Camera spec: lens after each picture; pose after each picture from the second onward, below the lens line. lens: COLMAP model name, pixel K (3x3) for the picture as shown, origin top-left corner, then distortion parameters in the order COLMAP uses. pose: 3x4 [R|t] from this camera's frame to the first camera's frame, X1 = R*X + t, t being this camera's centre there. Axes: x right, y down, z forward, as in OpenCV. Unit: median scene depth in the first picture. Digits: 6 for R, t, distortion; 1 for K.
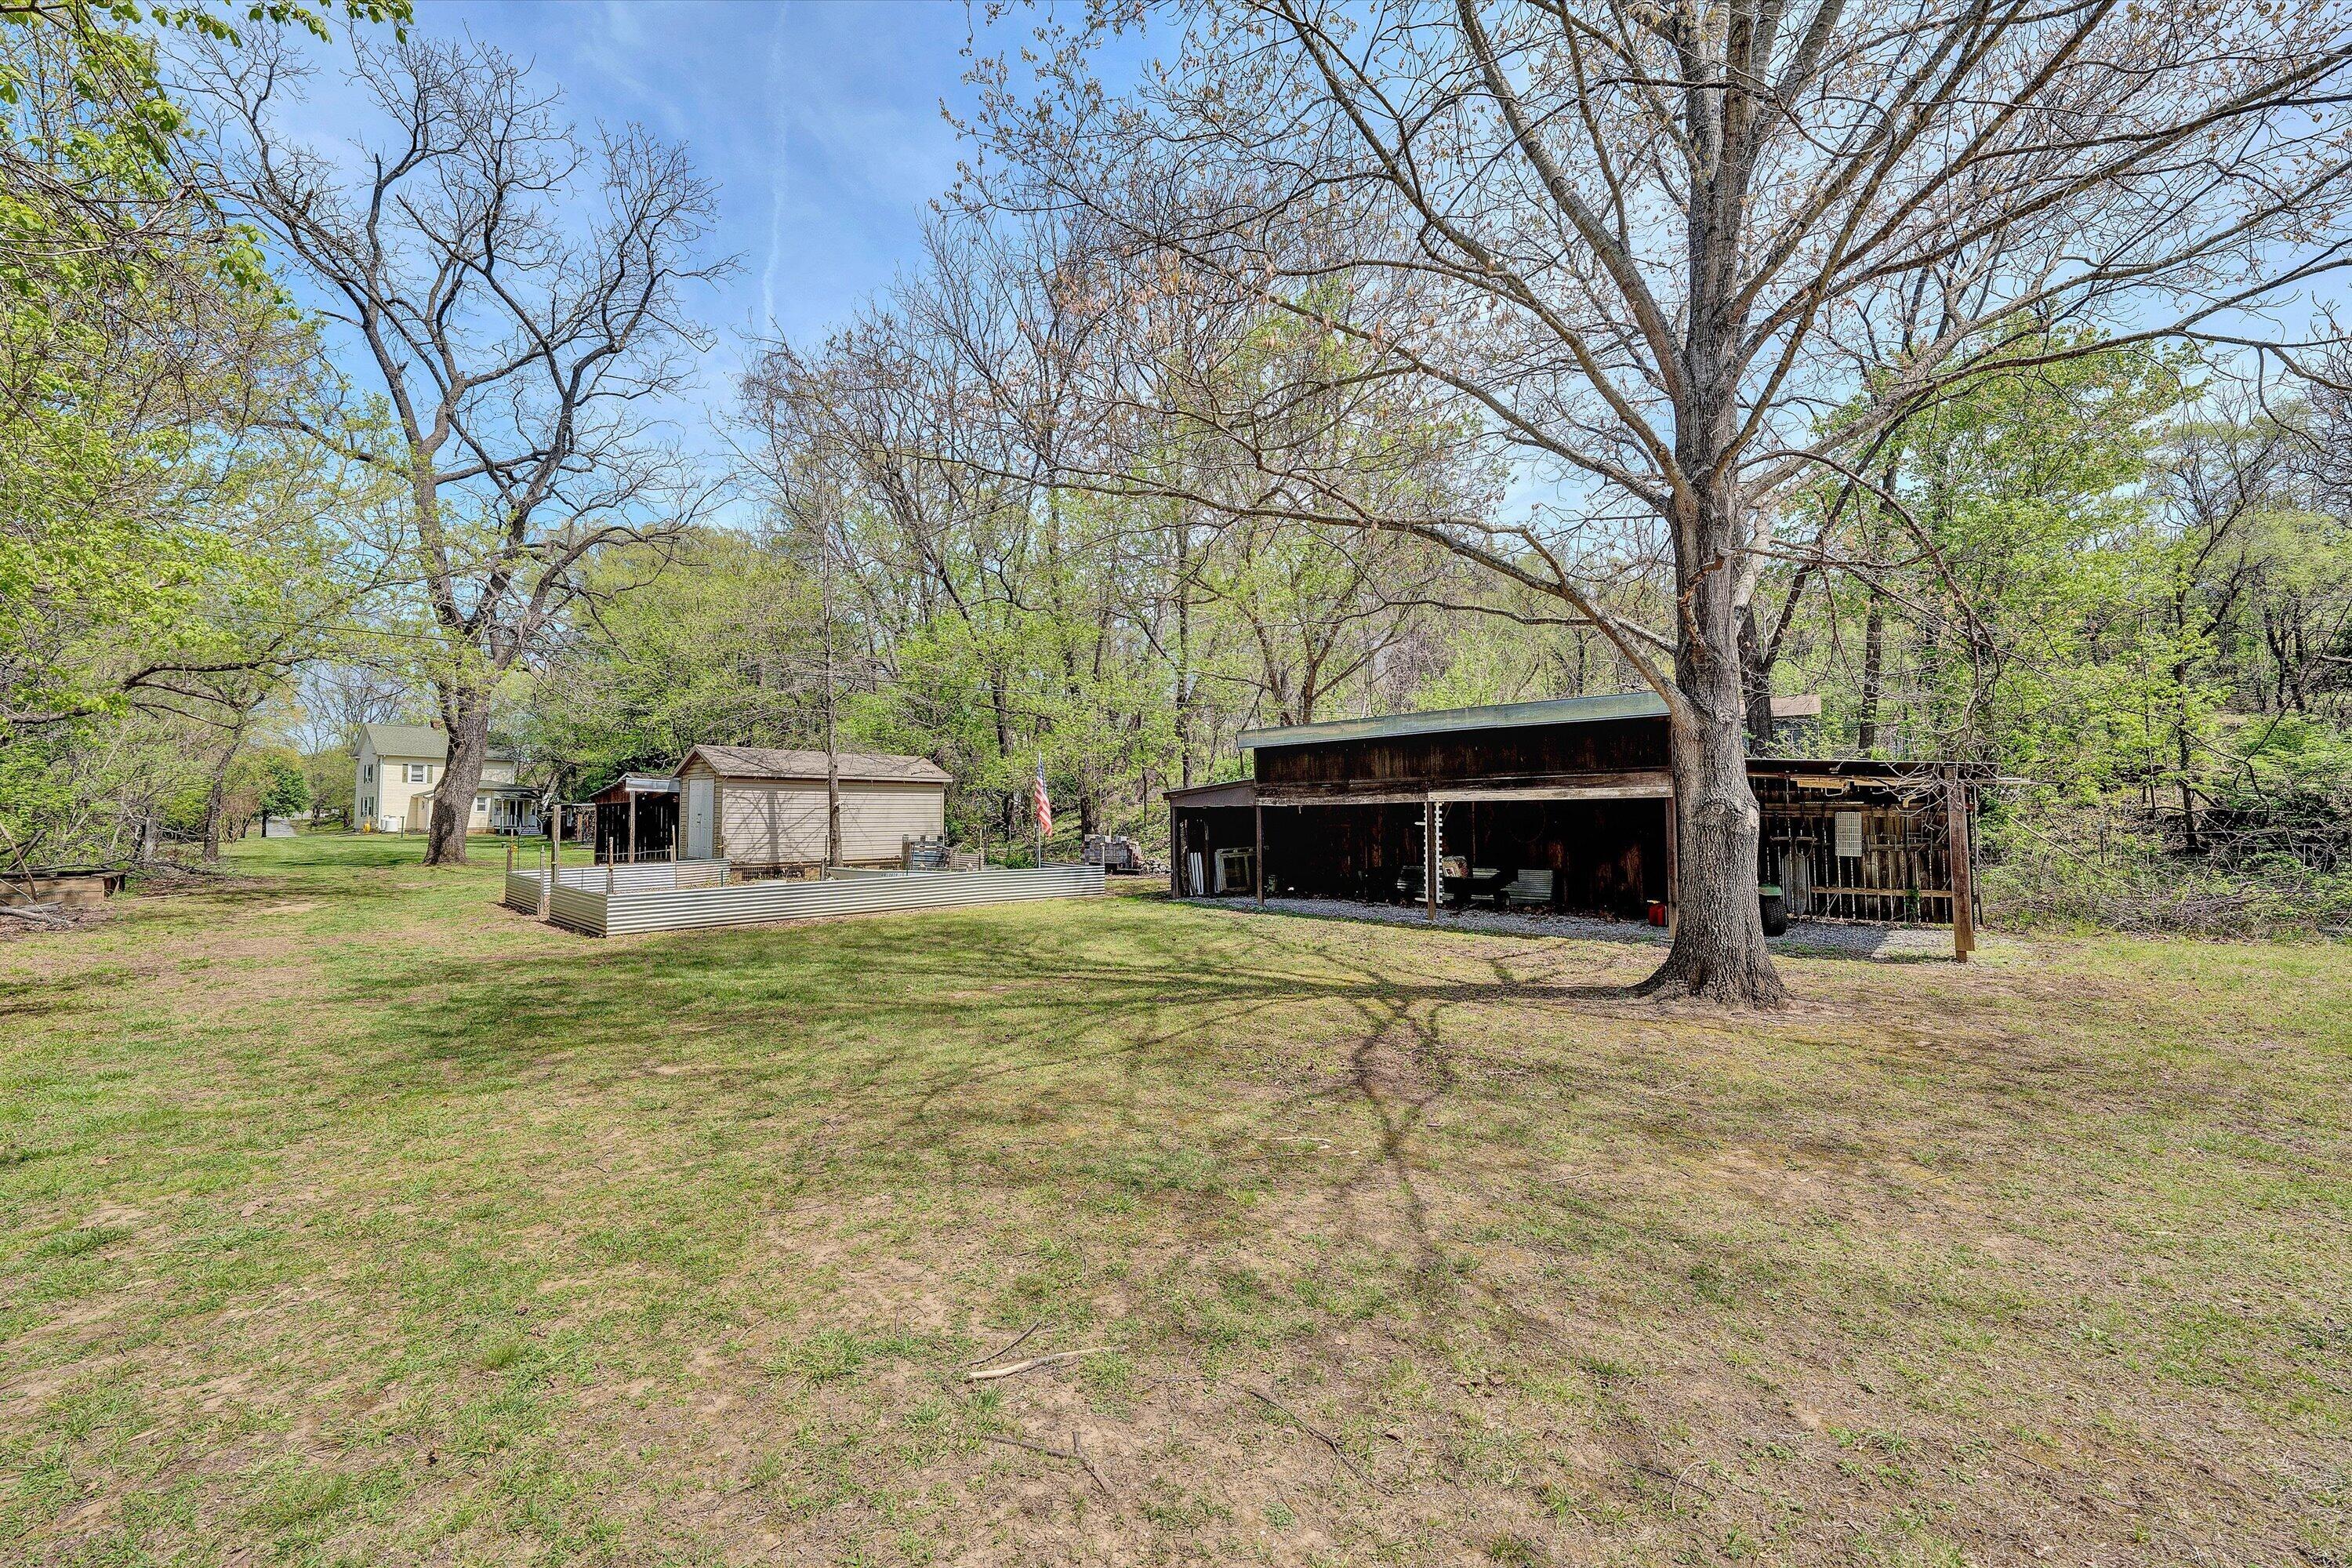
lens RADIAL K [[828.4, 0, 1176.0], [0, 828.4, 784.0], [0, 0, 1]] dist [-0.001467, -0.000131]
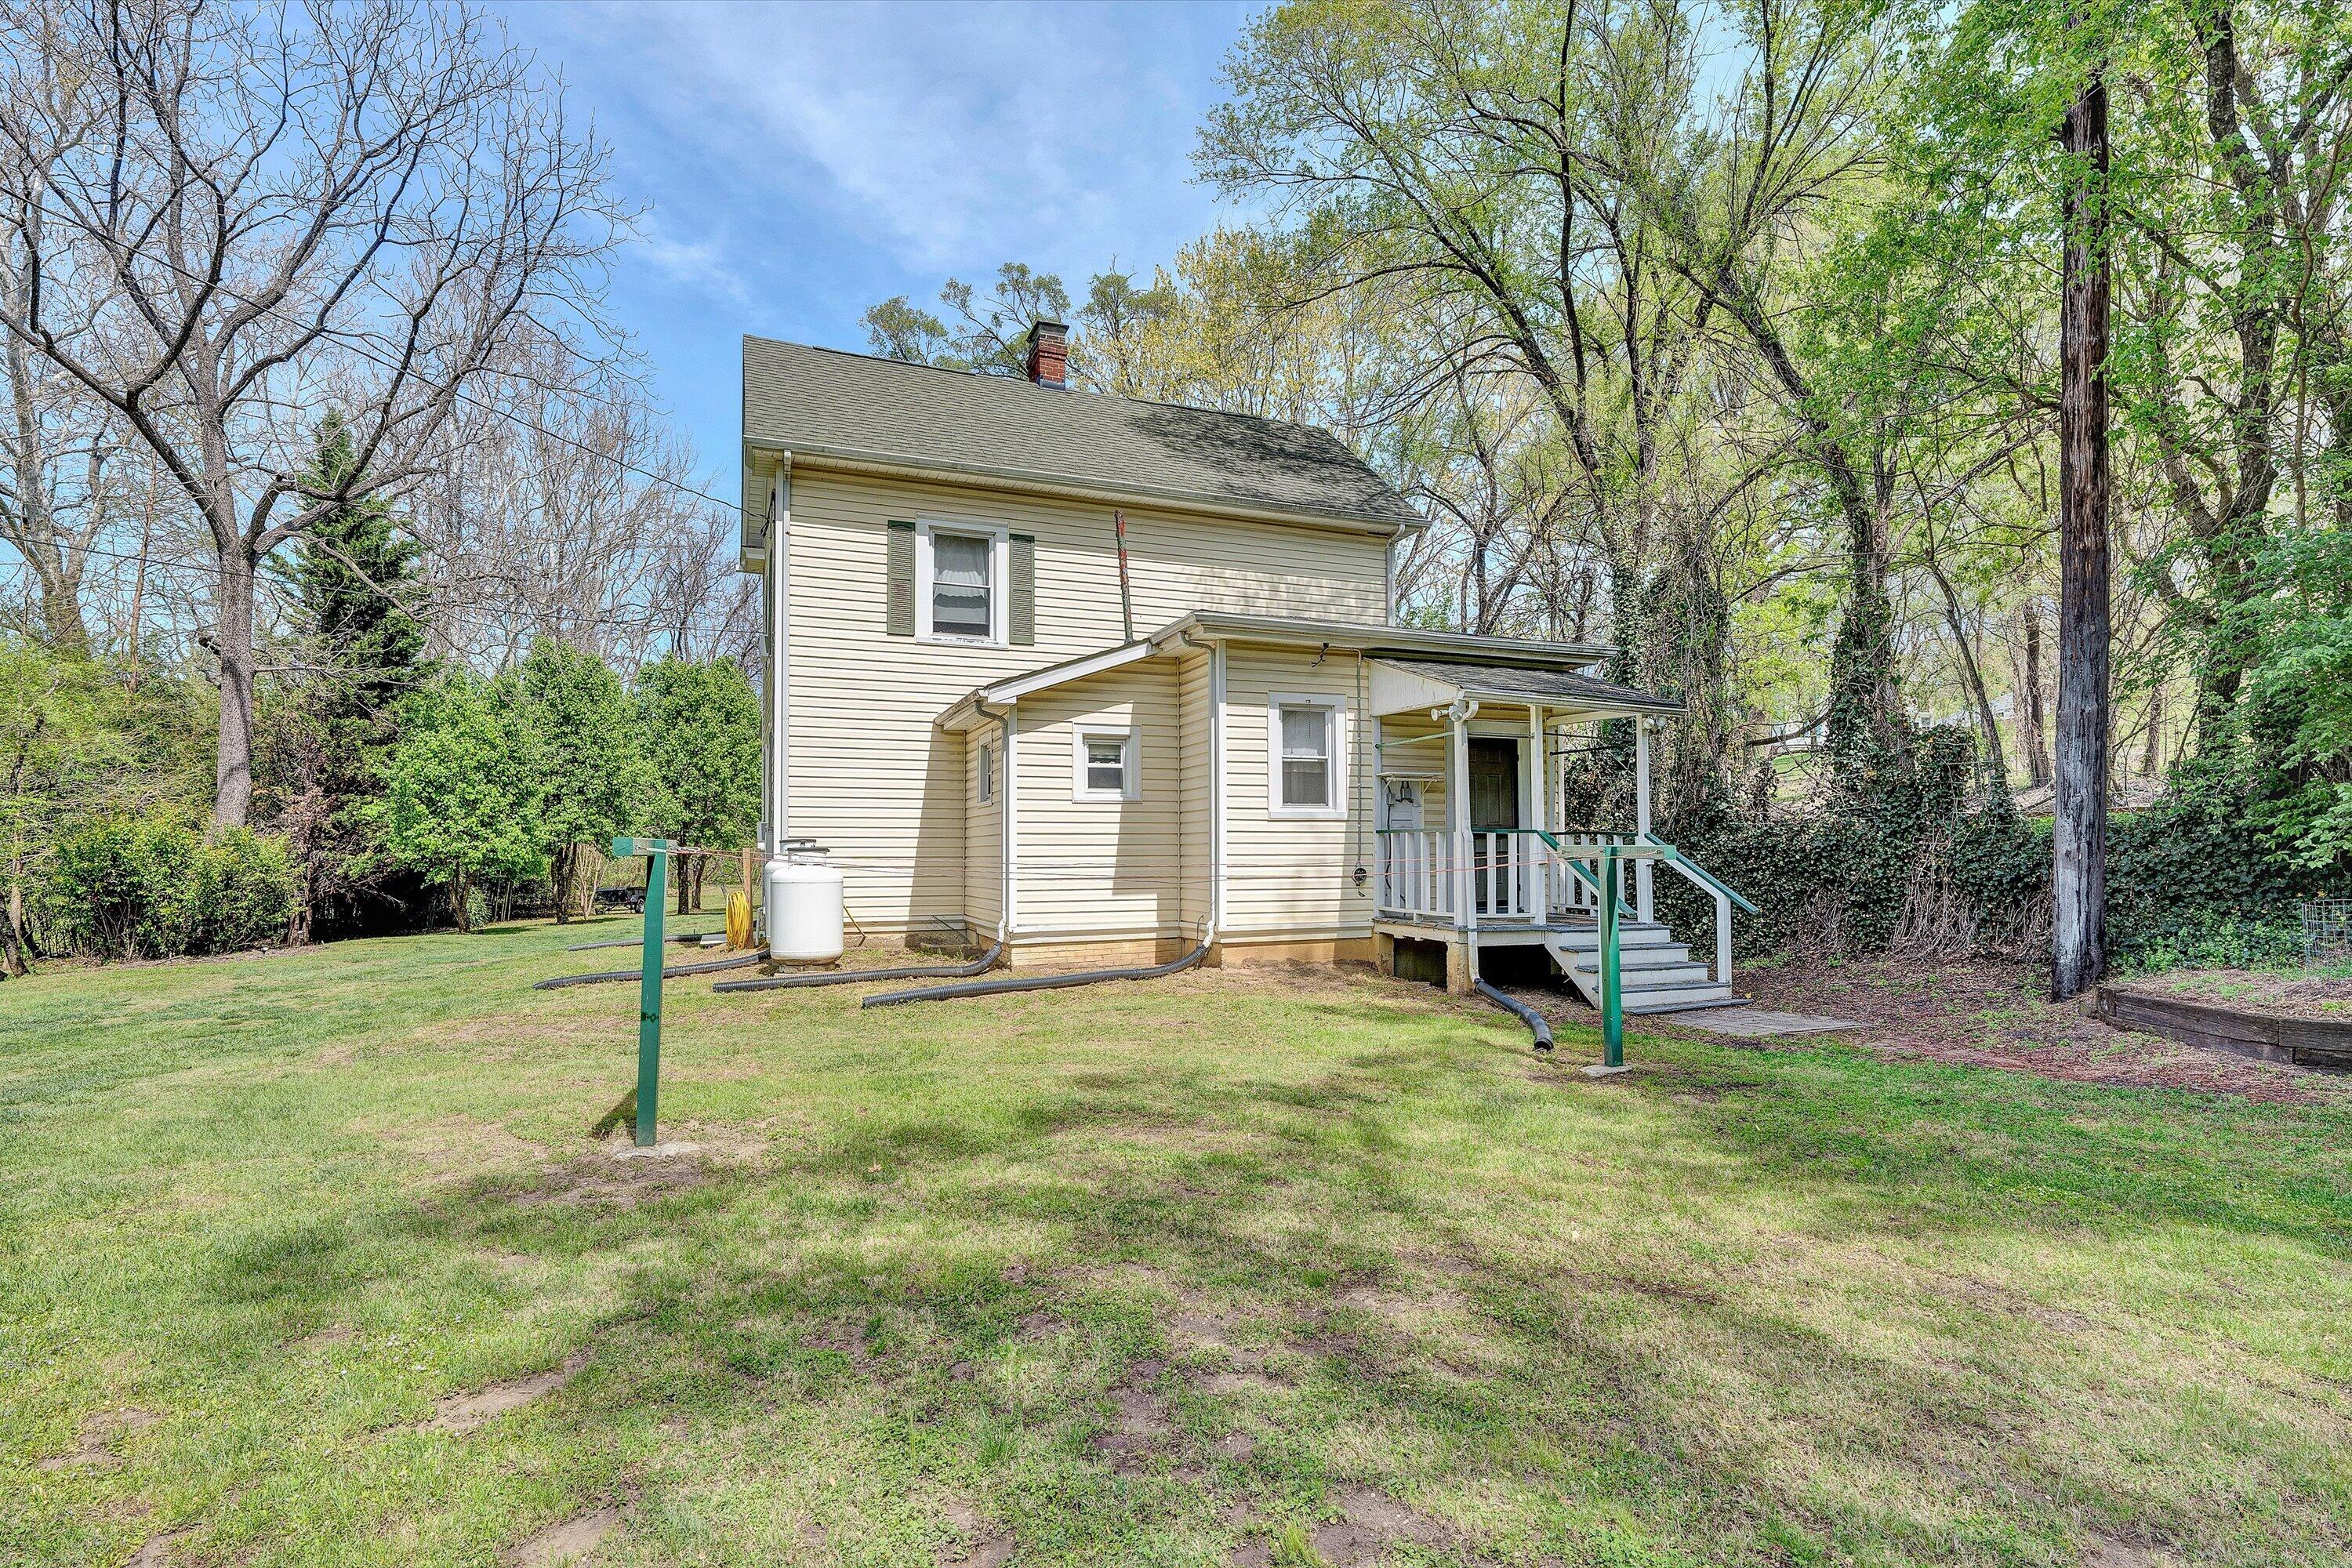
lens RADIAL K [[1292.2, 0, 1176.0], [0, 1292.2, 784.0], [0, 0, 1]] dist [0.000416, 0.000364]
pose [[0.796429, -0.035756, -0.603675, -0.725965], [0.022913, 0.999318, -0.028962, 0.034149], [0.604298, 0.009234, 0.796705, 0.816636]]
